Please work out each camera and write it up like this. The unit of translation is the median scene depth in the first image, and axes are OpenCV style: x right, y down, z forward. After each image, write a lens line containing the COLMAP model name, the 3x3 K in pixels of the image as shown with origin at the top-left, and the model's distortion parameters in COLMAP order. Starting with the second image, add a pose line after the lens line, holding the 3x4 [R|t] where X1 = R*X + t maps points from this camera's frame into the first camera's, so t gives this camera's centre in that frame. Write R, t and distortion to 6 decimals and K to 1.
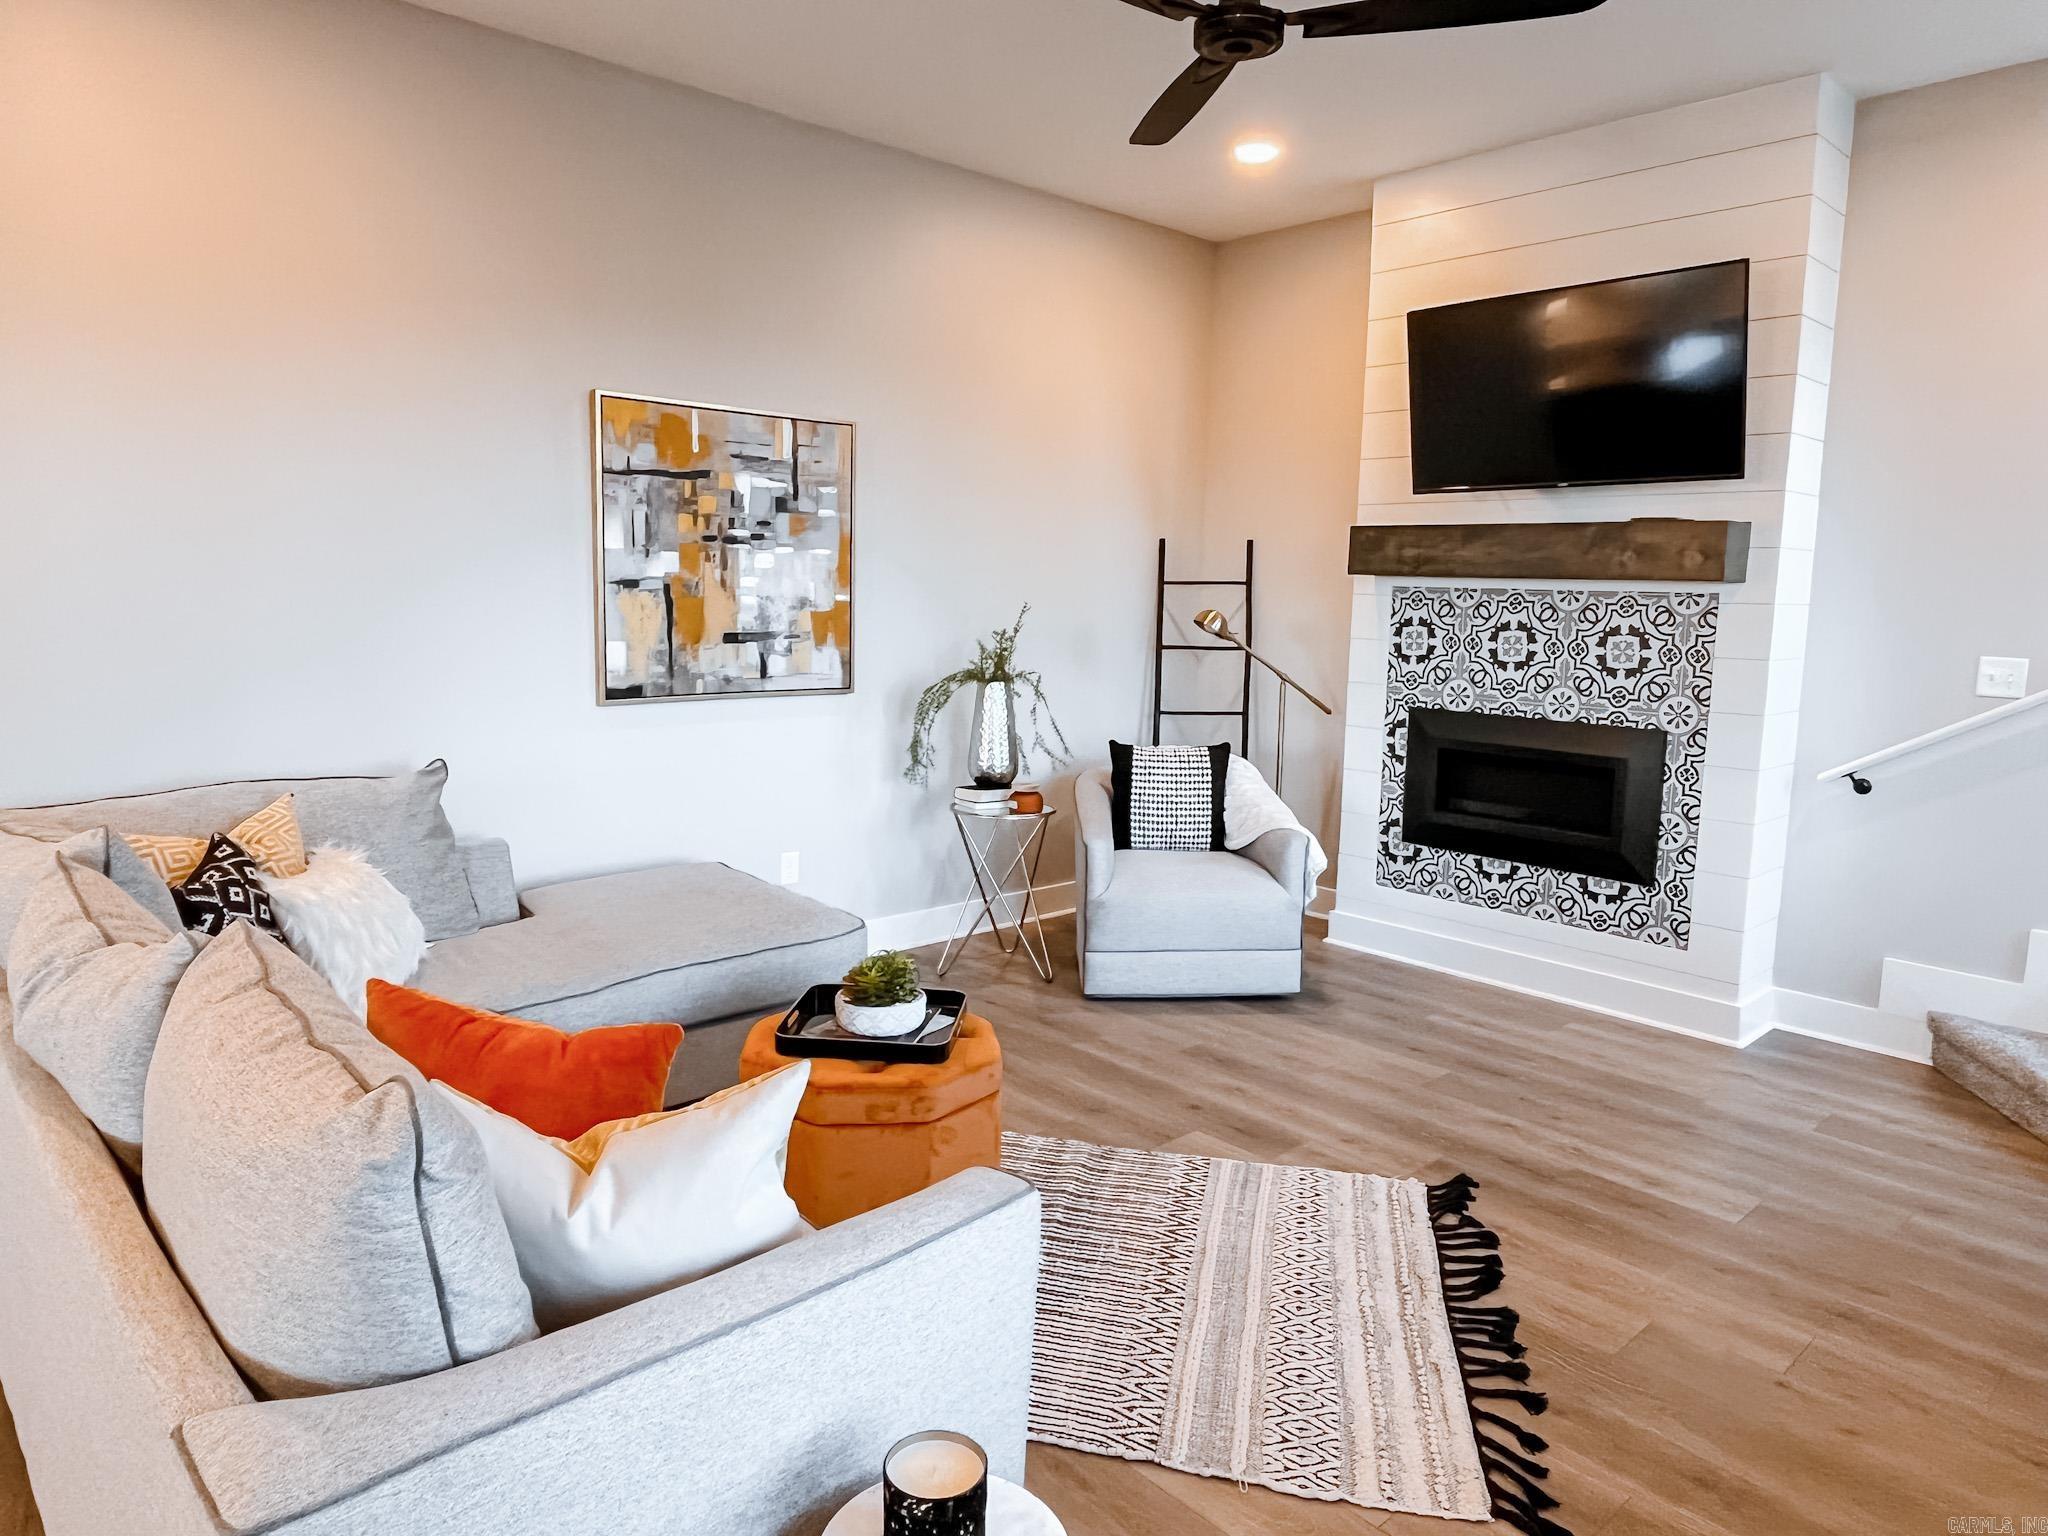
lens RADIAL K [[1293.9, 0, 1013.6], [0, 1293.9, 750.6], [0, 0, 1]] dist [-0.001547, -0.005266]
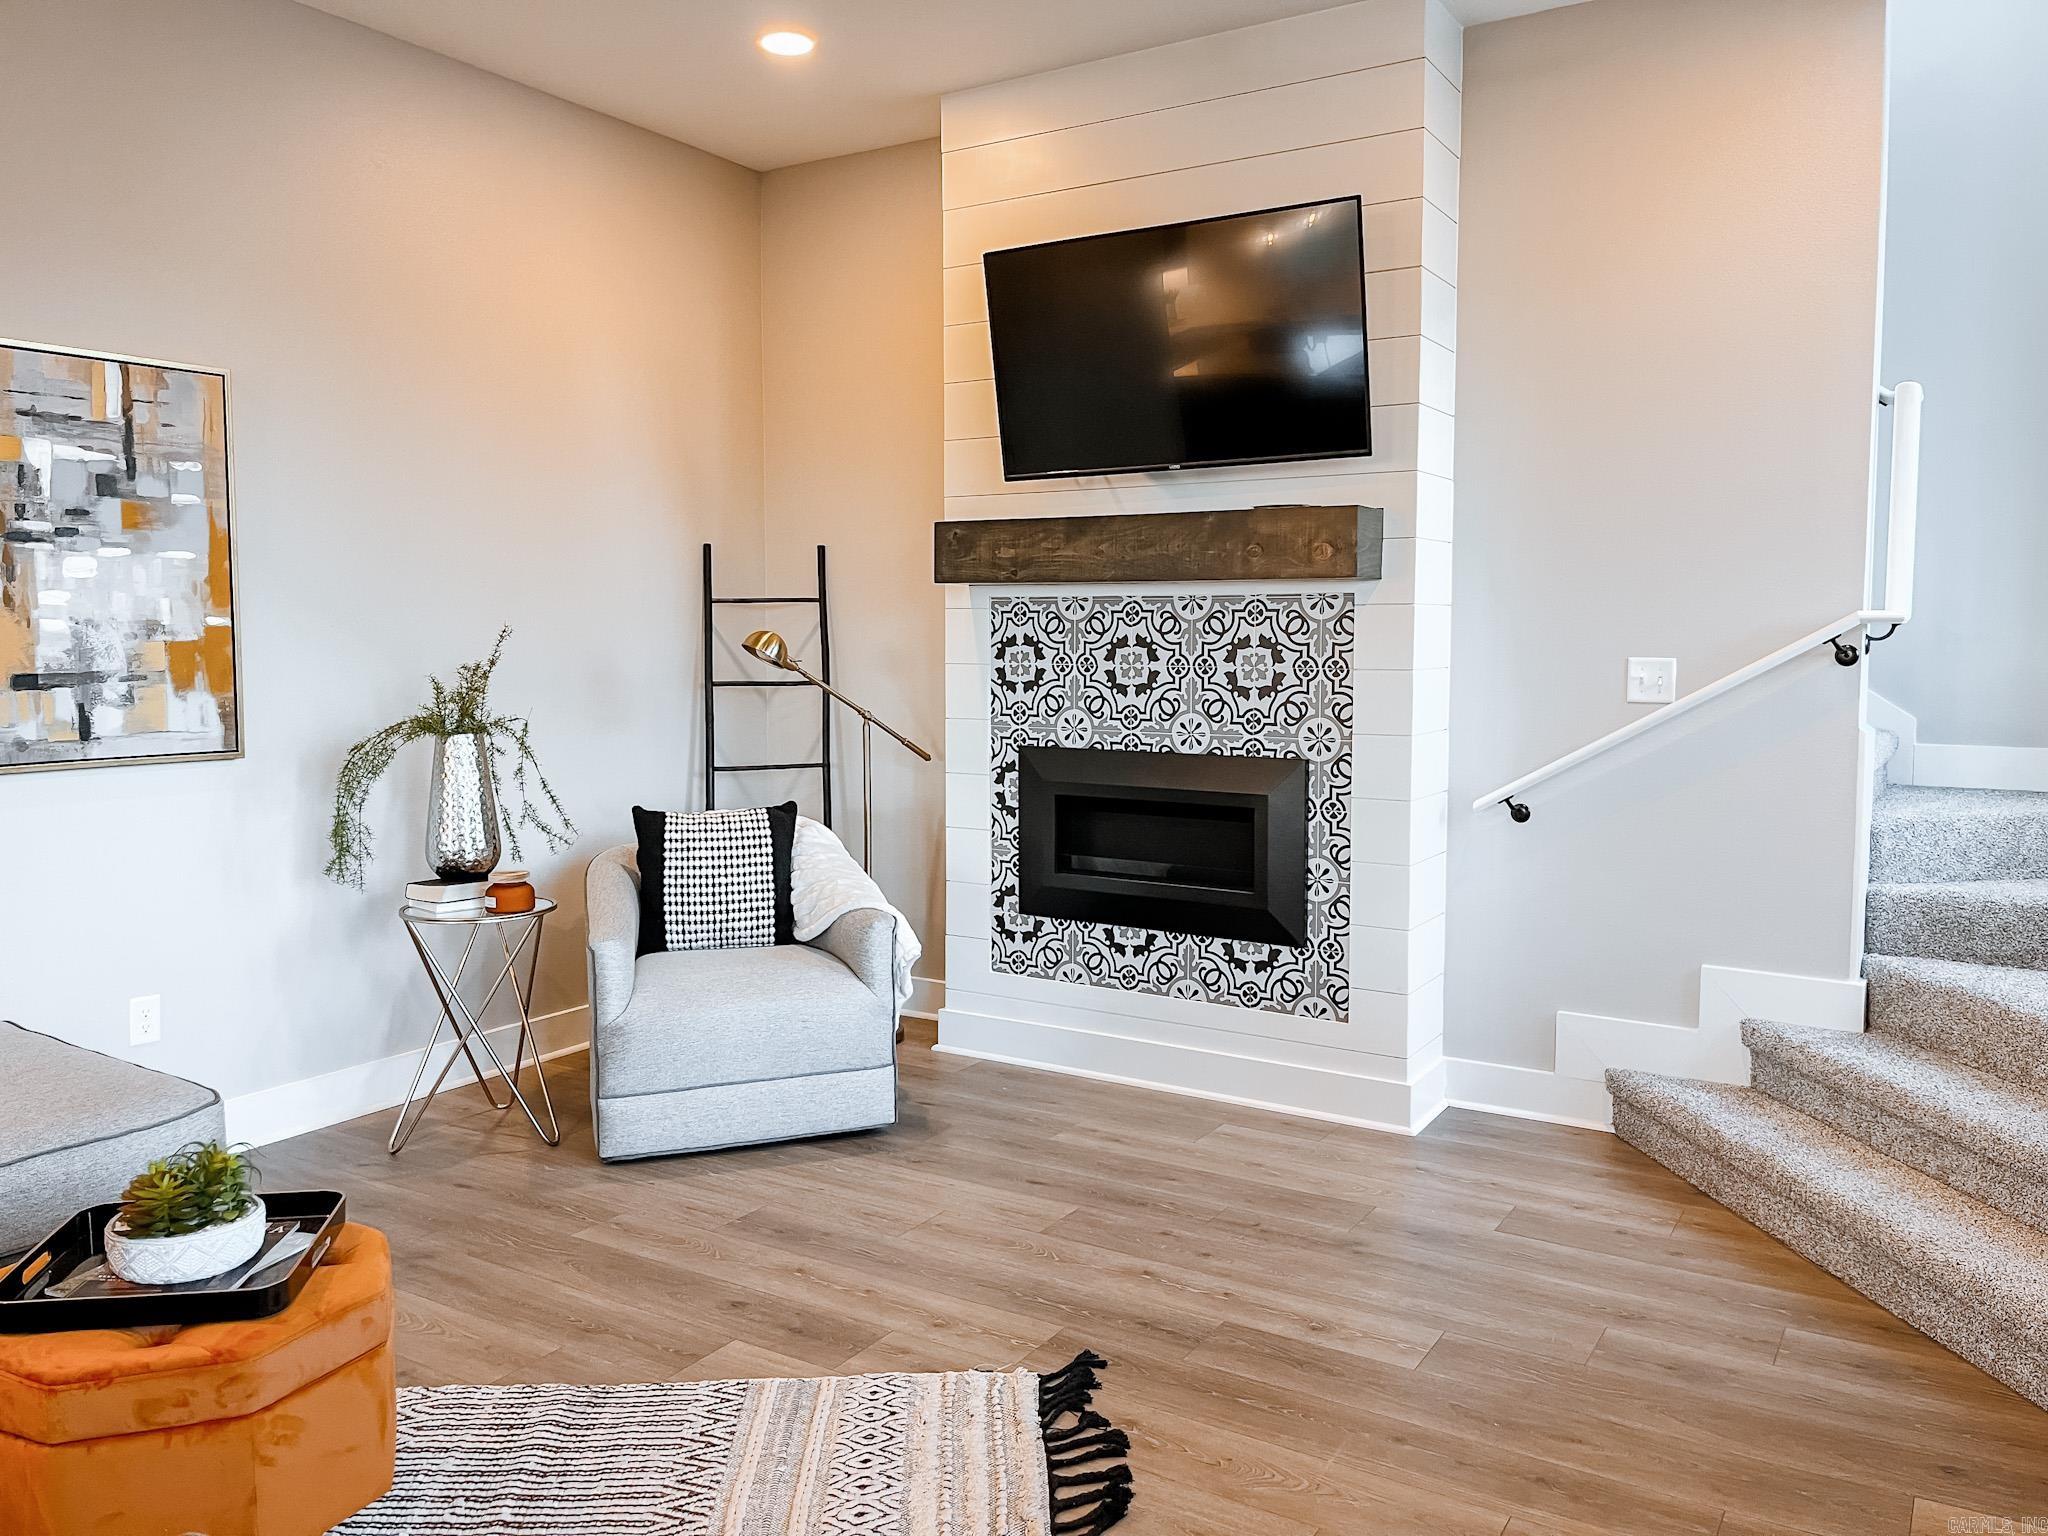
lens RADIAL K [[1552.3, 0, 1037.5], [0, 1552.3, 740.7], [0, 0, 1]] dist [0.053356, -0.065678]
pose [[0.960870, -0.040273, 0.274057, 0.062577], [0.054747, 0.997469, -0.045369, 0.008897], [-0.271536, 0.058598, 0.960643, 0.082345]]
